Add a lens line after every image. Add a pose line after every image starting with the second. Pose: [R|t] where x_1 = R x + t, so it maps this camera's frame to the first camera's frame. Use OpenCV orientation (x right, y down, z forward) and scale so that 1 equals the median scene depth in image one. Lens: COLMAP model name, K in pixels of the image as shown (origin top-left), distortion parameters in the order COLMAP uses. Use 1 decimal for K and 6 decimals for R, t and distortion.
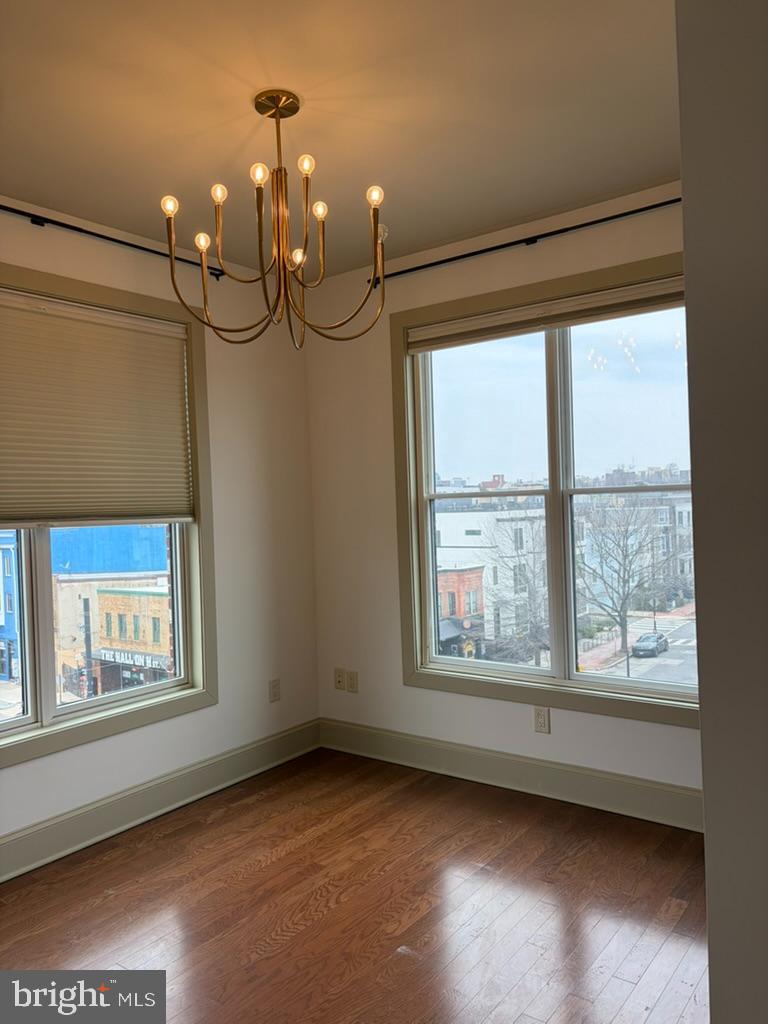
lens RADIAL K [[772.0, 0, 379.5], [0, 772.0, 511.3], [0, 0, 1]] dist [0.036770, -0.024568]
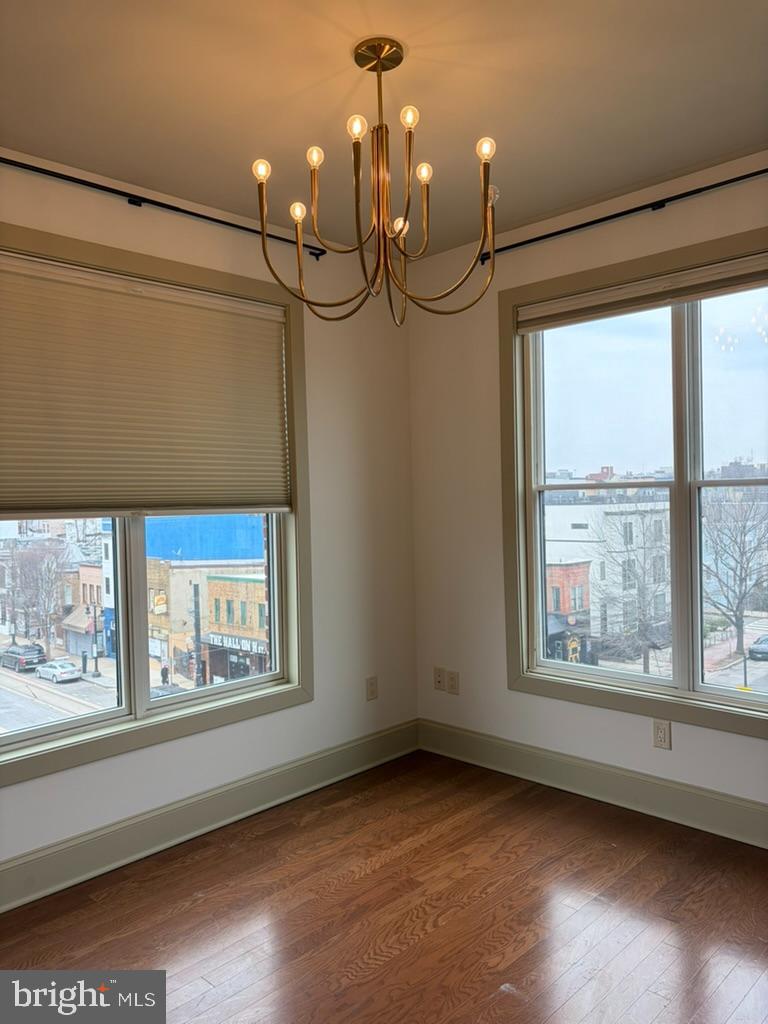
lens RADIAL K [[772.0, 0, 391.2], [0, 772.0, 509.8], [0, 0, 1]] dist [0.036770, -0.024568]
pose [[0.993077, 0.012096, -0.116844, -0.002739], [-0.011002, 0.999889, 0.009999, -0.000183], [0.116952, -0.008644, 0.993100, 0.062642]]
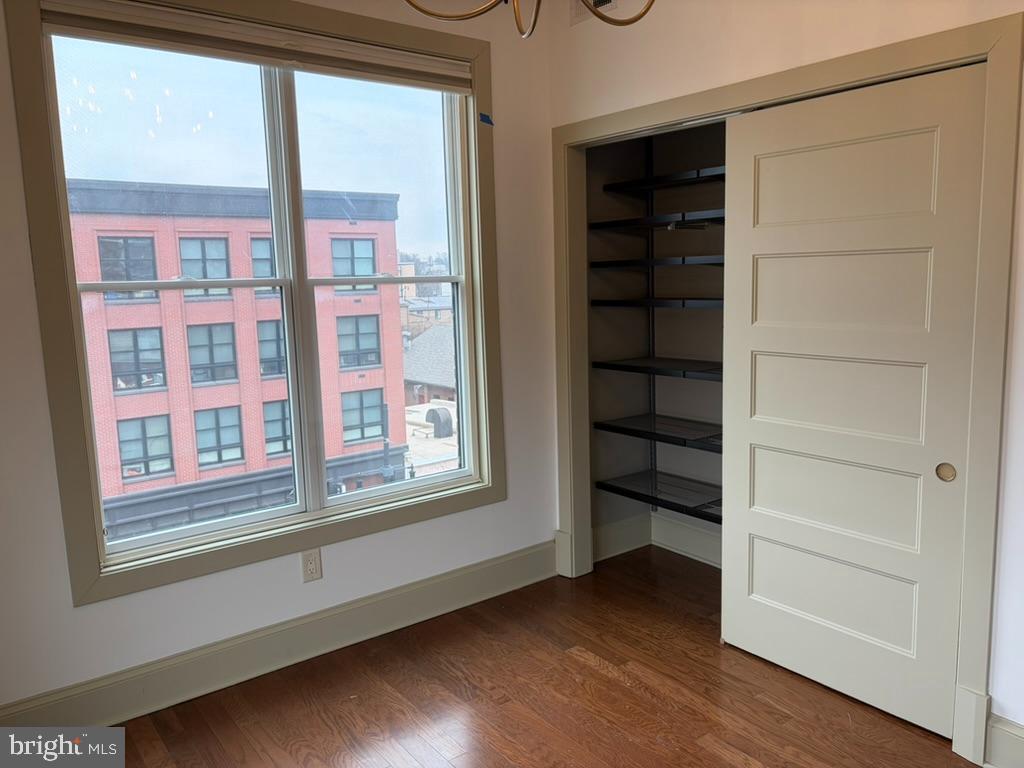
lens RADIAL K [[772.0, 0, 512.1], [0, 772.0, 385.1], [0, 0, 1]] dist [0.036770, -0.024568]
pose [[0.266300, -0.107988, 0.957822, -0.512094], [0.027226, 0.994151, 0.104514, 0.002643], [-0.963506, -0.001754, 0.267683, 0.607356]]
